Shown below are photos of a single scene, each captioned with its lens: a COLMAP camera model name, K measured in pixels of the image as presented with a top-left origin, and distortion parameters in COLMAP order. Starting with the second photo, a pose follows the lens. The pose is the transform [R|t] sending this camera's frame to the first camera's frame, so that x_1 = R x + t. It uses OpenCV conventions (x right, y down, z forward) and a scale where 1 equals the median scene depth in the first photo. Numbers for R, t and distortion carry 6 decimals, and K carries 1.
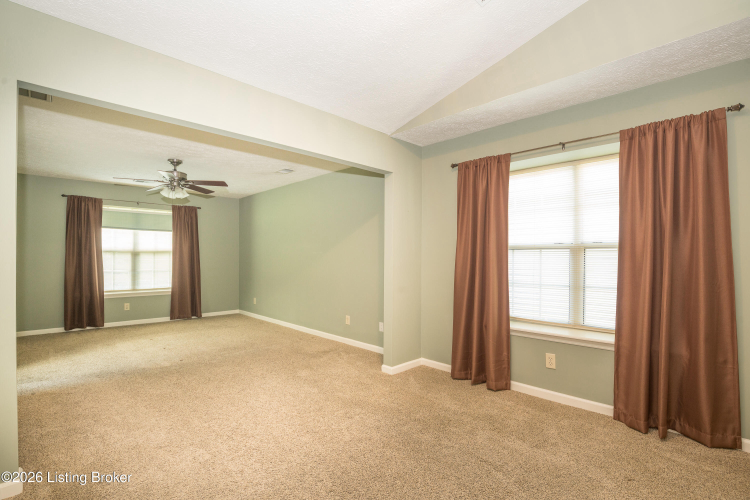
lens RADIAL K [[360.1, 0, 373.1], [0, 360.1, 254.3], [0, 0, 1]] dist [-0.011015, -0.000490]
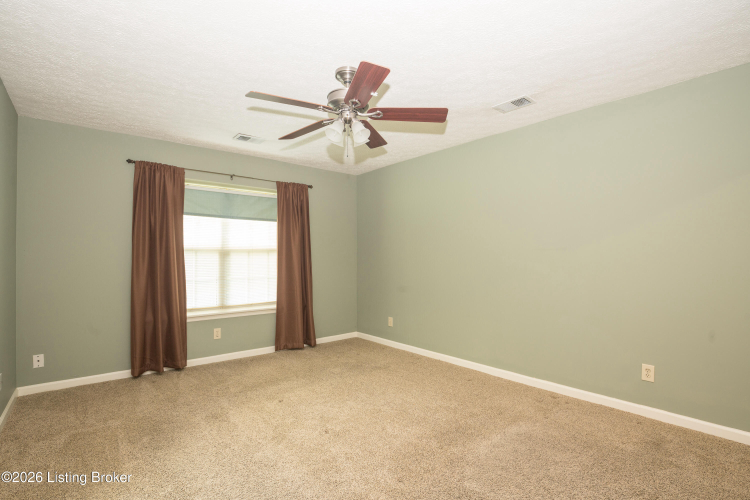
lens RADIAL K [[348.7, 0, 374.0], [0, 348.7, 252.7], [0, 0, 1]] dist [-0.024941, 0.000349]
pose [[0.998581, -0.008643, -0.052545, -0.360550], [0.008489, 0.999959, -0.003161, 0.000574], [0.052570, 0.002711, 0.998614, 0.371463]]
